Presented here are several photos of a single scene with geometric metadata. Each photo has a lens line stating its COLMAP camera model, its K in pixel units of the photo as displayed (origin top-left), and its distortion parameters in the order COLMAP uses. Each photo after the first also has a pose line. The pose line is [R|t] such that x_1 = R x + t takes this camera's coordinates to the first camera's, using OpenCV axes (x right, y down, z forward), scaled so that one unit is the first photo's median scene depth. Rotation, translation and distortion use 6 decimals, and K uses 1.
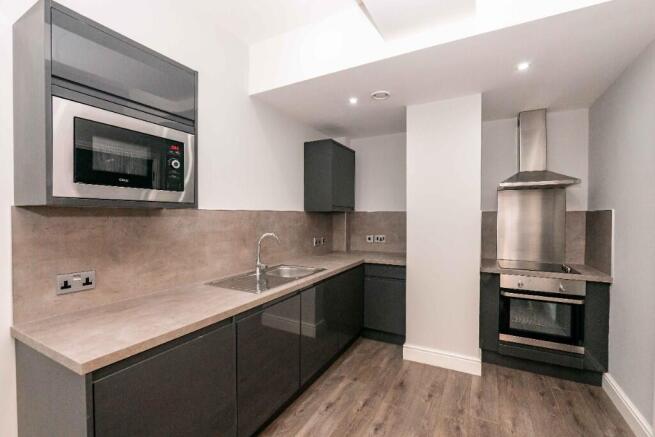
lens RADIAL K [[282.6, 0, 331.5], [0, 282.6, 221.4], [0, 0, 1]] dist [-0.003696, -0.000418]
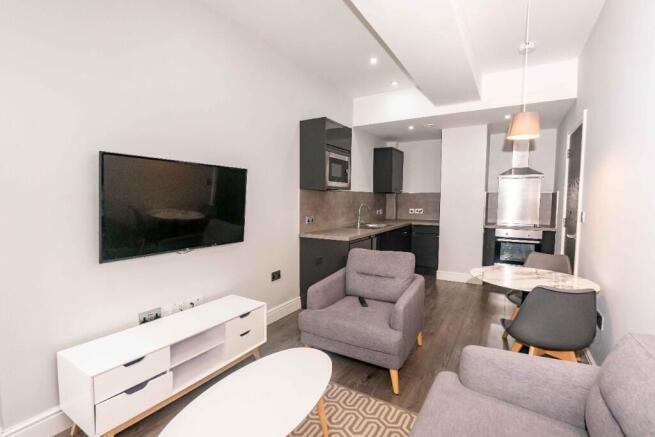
lens RADIAL K [[303.7, 0, 324.4], [0, 303.7, 212.0], [0, 0, 1]] dist [0.004171, 0.000432]
pose [[0.998776, 0.011397, -0.048127, -0.355757], [-0.010067, 0.999563, 0.027800, 0.038226], [0.048422, -0.027282, 0.998454, -0.886475]]
